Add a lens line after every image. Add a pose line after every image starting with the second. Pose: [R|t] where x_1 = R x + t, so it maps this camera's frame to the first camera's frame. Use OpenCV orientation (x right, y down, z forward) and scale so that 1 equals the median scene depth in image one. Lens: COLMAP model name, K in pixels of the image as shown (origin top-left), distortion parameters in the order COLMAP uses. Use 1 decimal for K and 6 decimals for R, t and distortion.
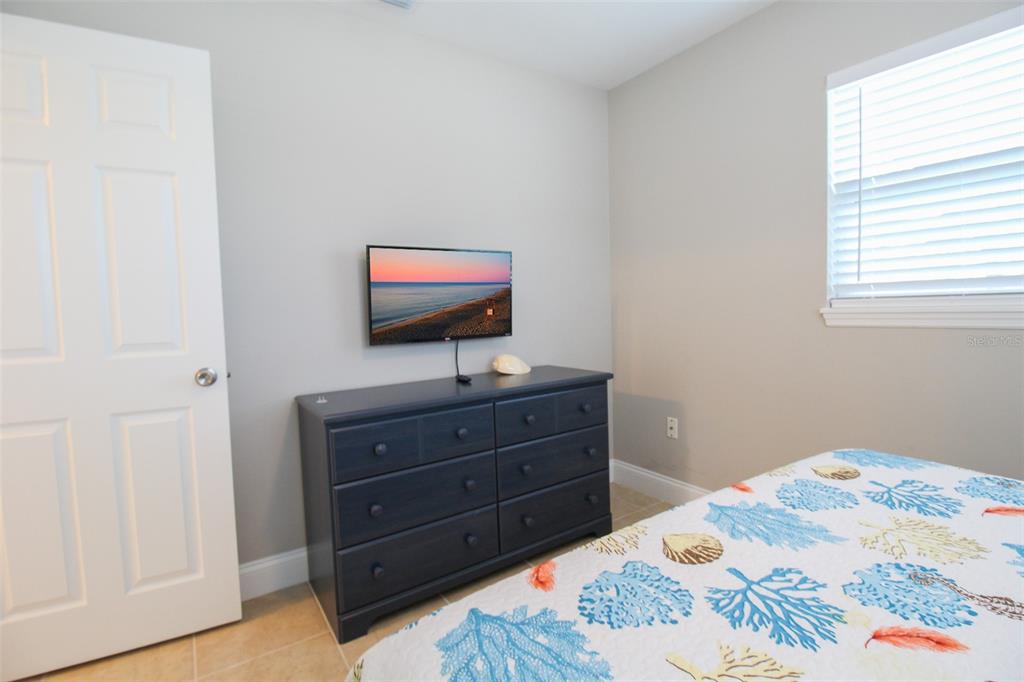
lens RADIAL K [[484.5, 0, 518.6], [0, 484.5, 337.4], [0, 0, 1]] dist [0.000909, -0.014389]
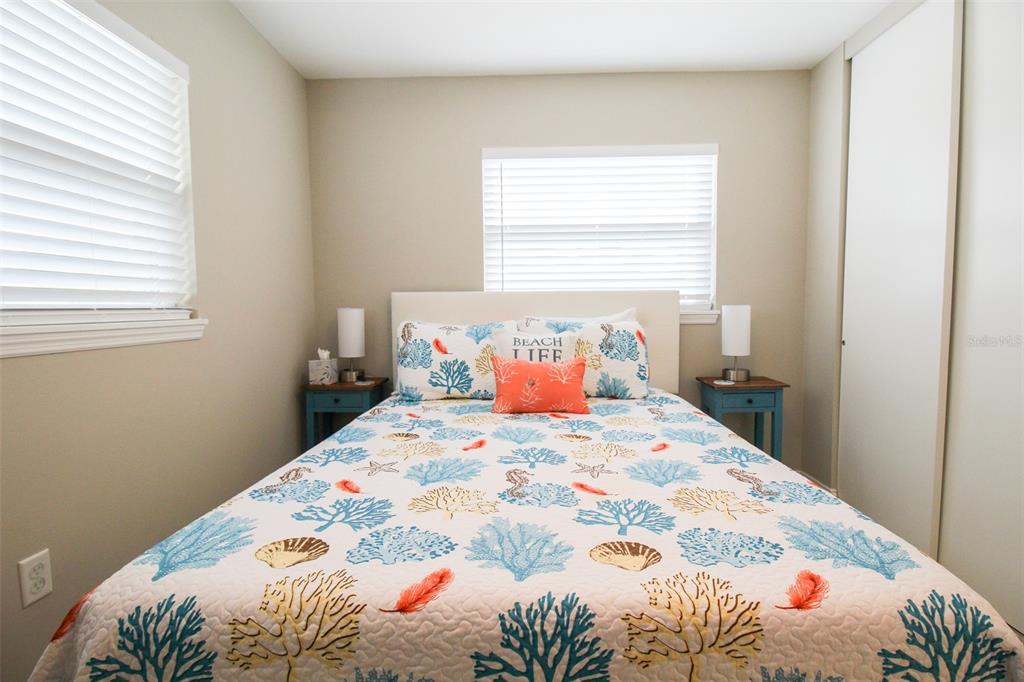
lens RADIAL K [[484.5, 0, 518.6], [0, 484.5, 337.4], [0, 0, 1]] dist [0.000909, -0.014389]
pose [[-0.809276, -0.000130, 0.587428, -0.042999], [0.068655, 0.993126, 0.094804, -0.115189], [-0.583402, 0.117052, -0.803704, 1.970559]]
